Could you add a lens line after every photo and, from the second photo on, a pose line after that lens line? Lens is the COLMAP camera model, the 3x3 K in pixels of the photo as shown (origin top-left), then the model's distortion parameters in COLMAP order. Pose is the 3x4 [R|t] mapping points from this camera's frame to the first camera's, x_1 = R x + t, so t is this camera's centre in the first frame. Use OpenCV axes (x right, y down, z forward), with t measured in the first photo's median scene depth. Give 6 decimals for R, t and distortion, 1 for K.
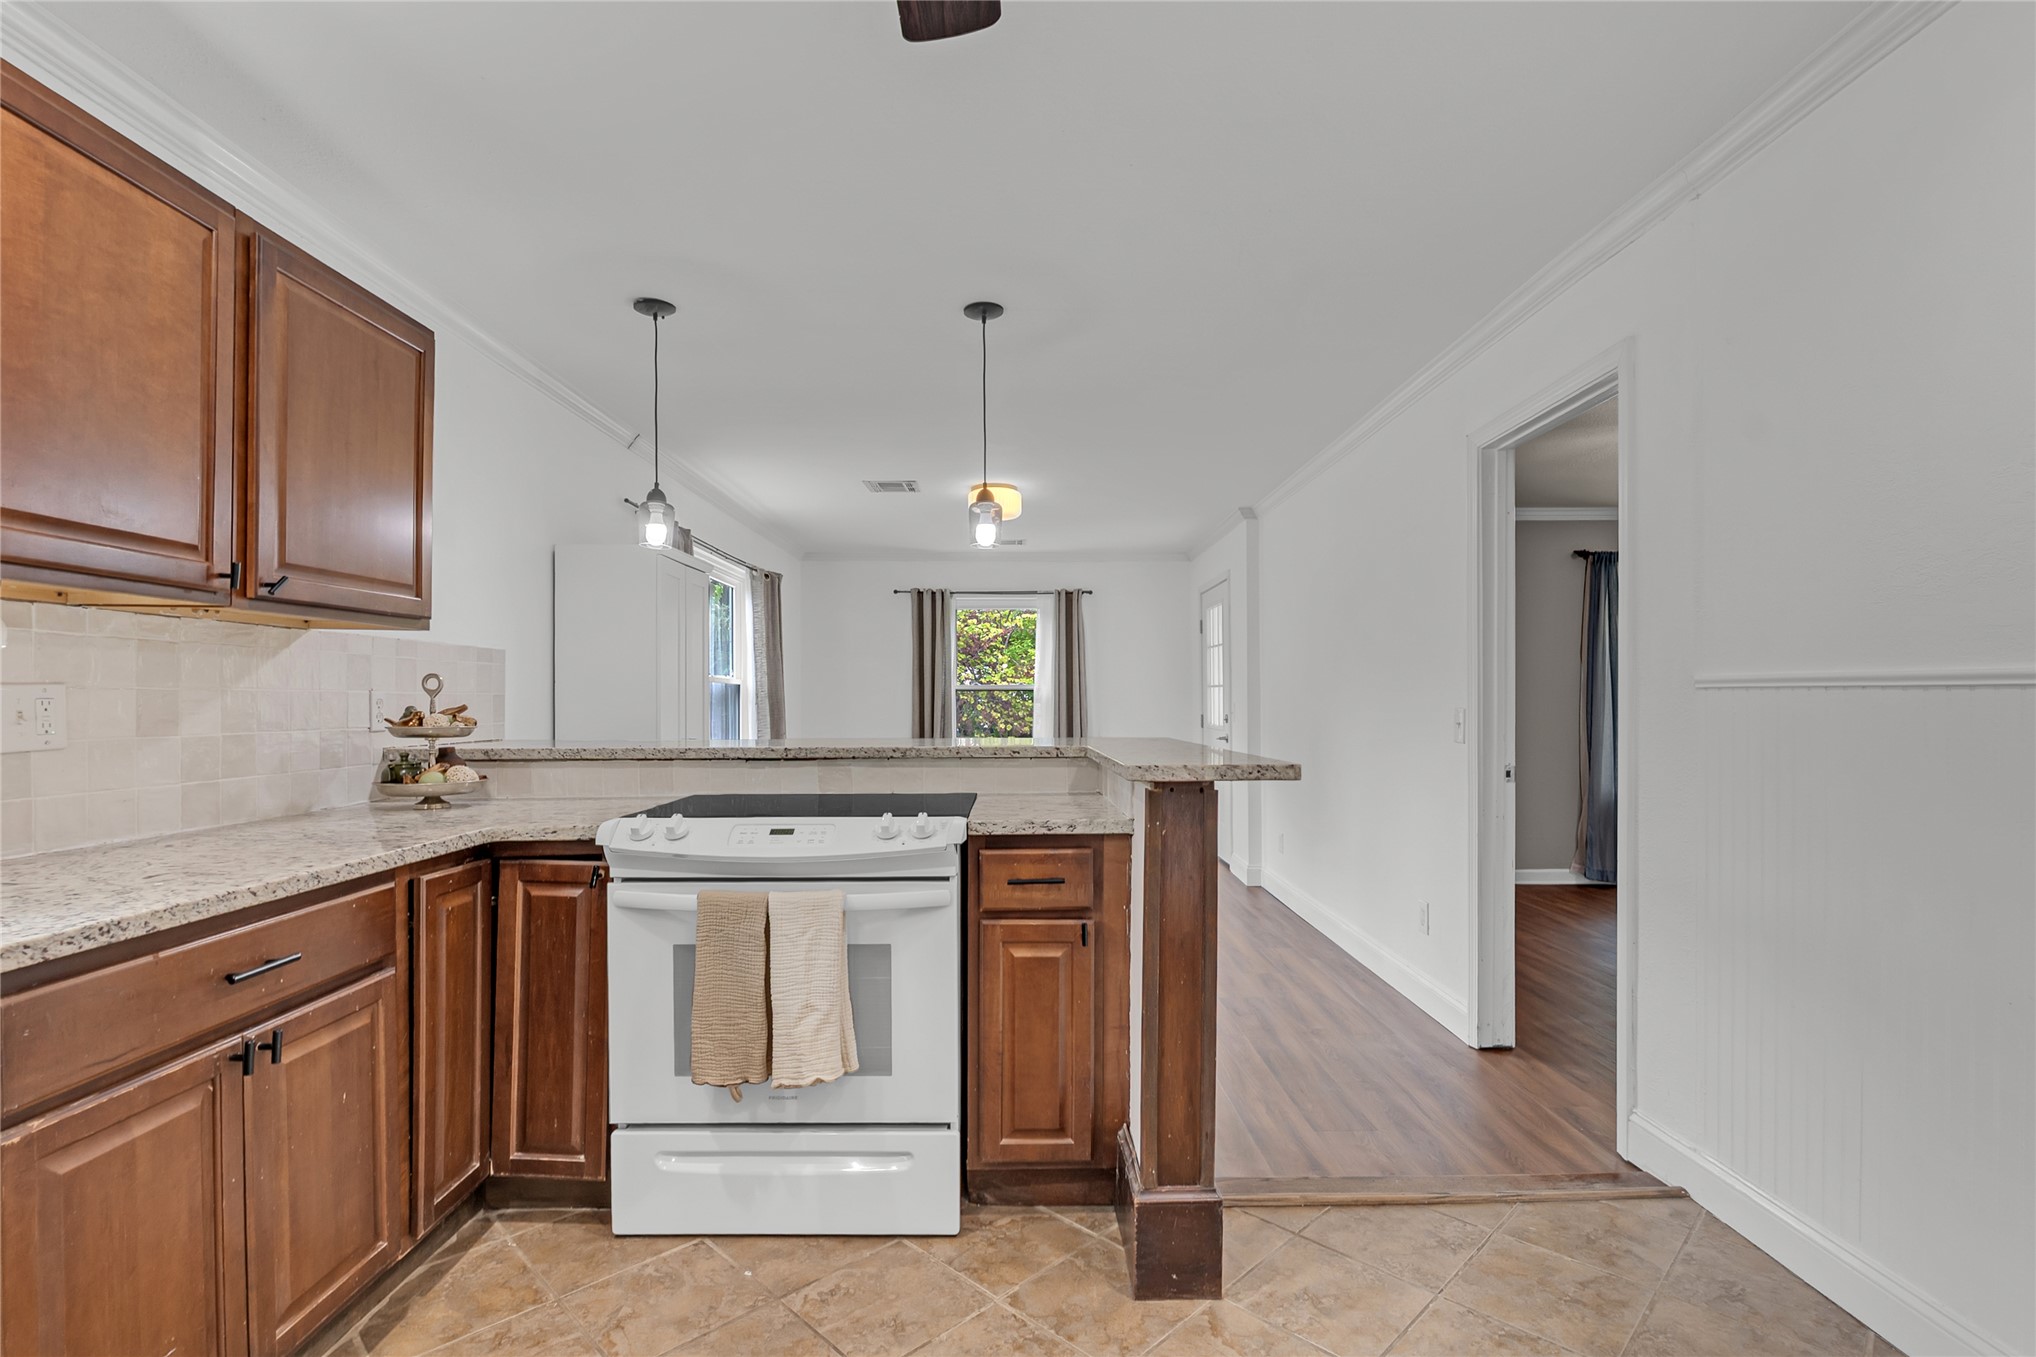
lens RADIAL K [[966.0, 0, 1024.9], [0, 966.0, 701.4], [0, 0, 1]] dist [-0.002139, -0.000191]
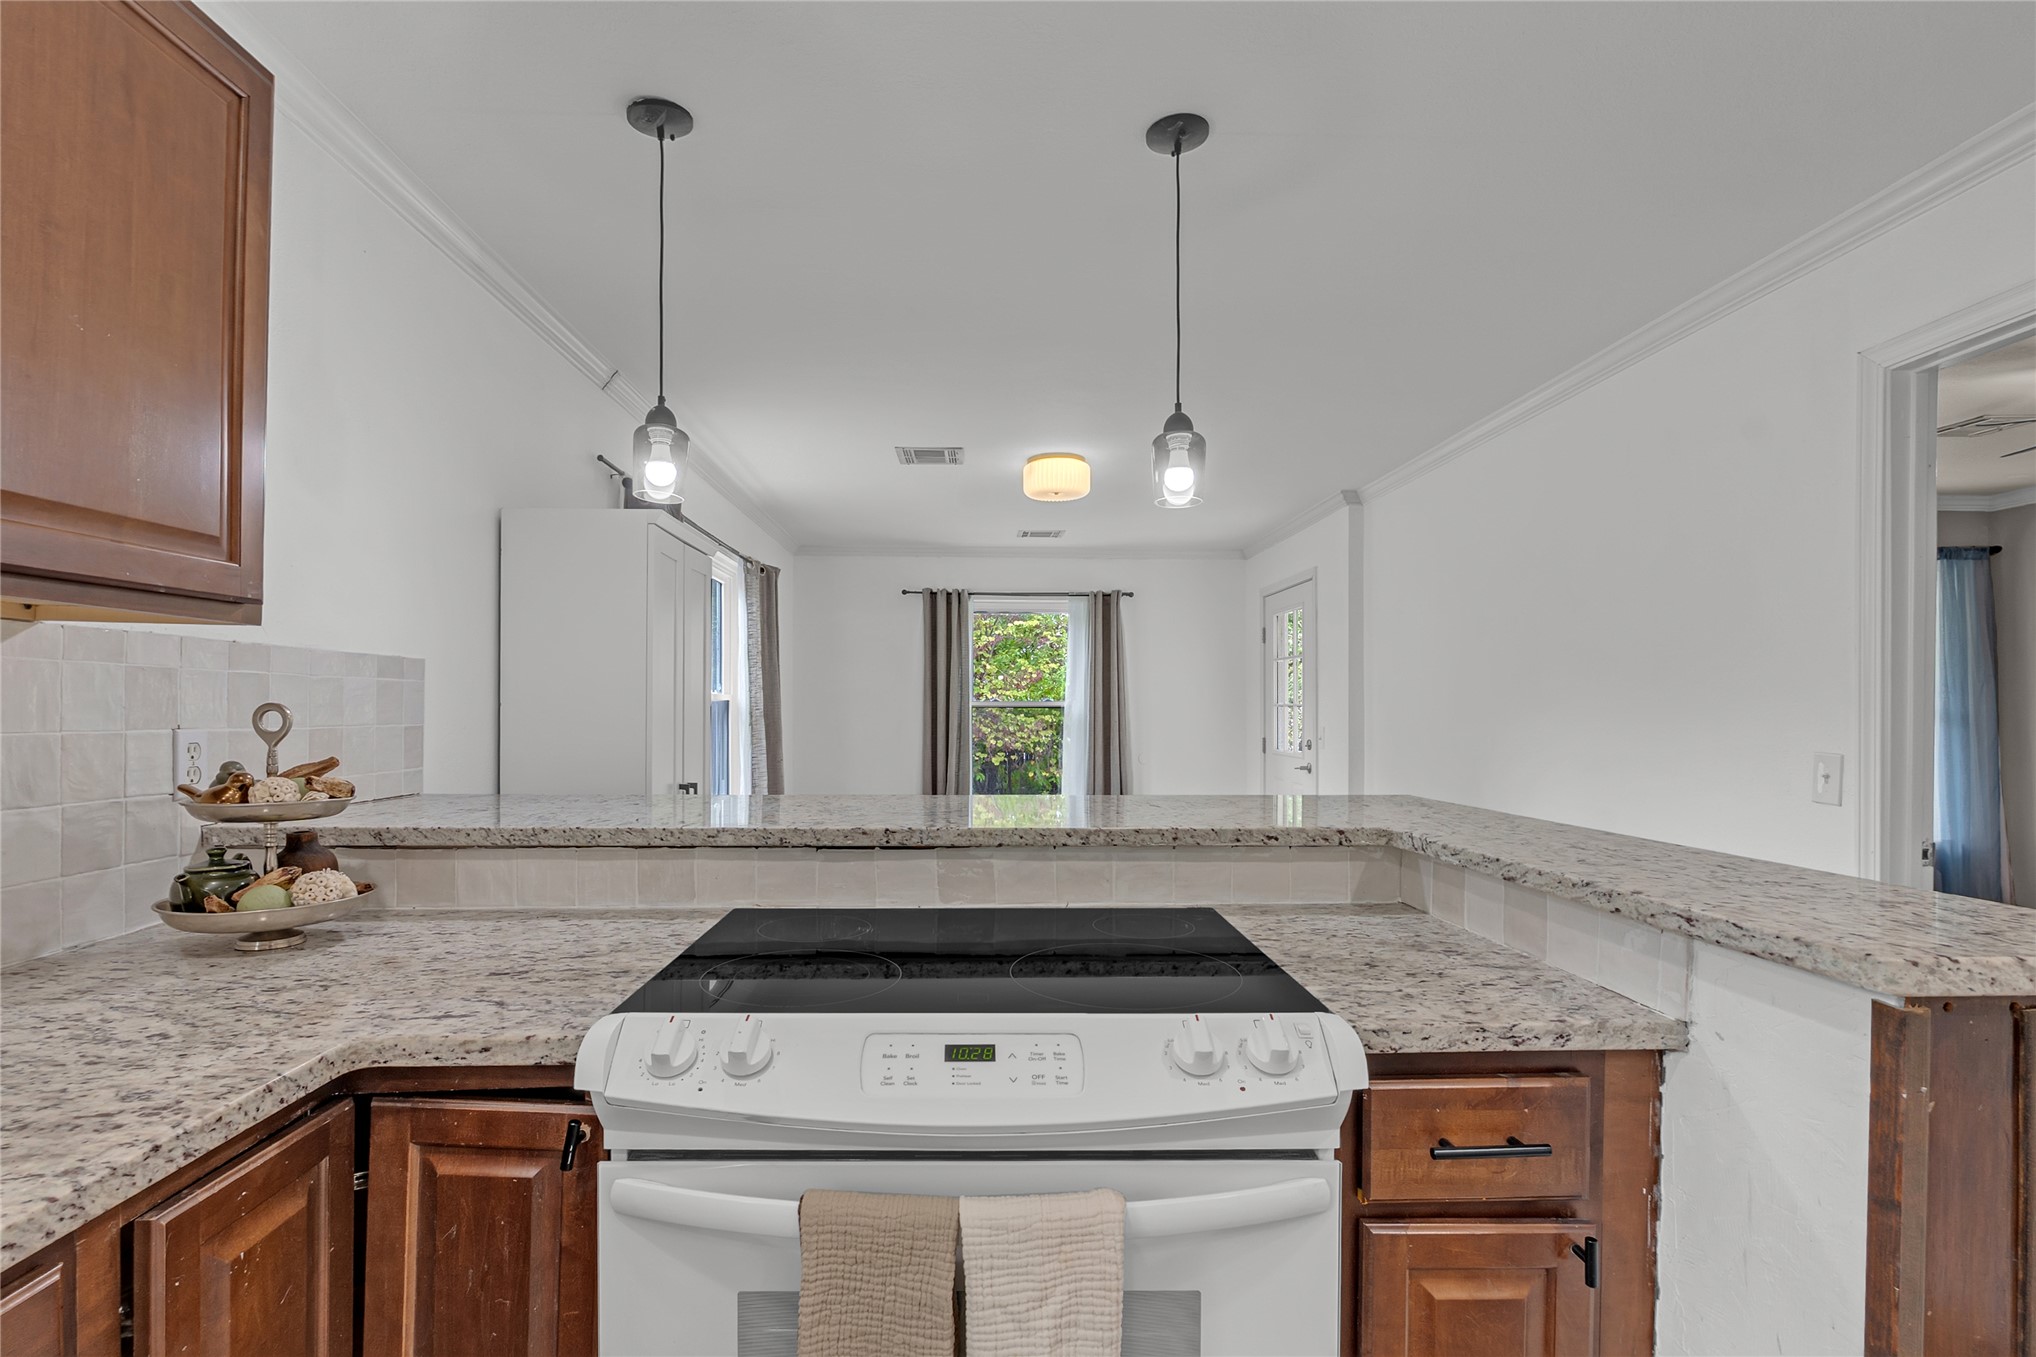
lens RADIAL K [[956.2, 0, 991.6], [0, 956.2, 712.2], [0, 0, 1]] dist [-0.005933, -0.000124]
pose [[0.999867, 0.005717, 0.015295, -0.215404], [-0.005755, 0.999980, 0.002435, -0.028349], [-0.015281, -0.002523, 0.999880, 0.461042]]
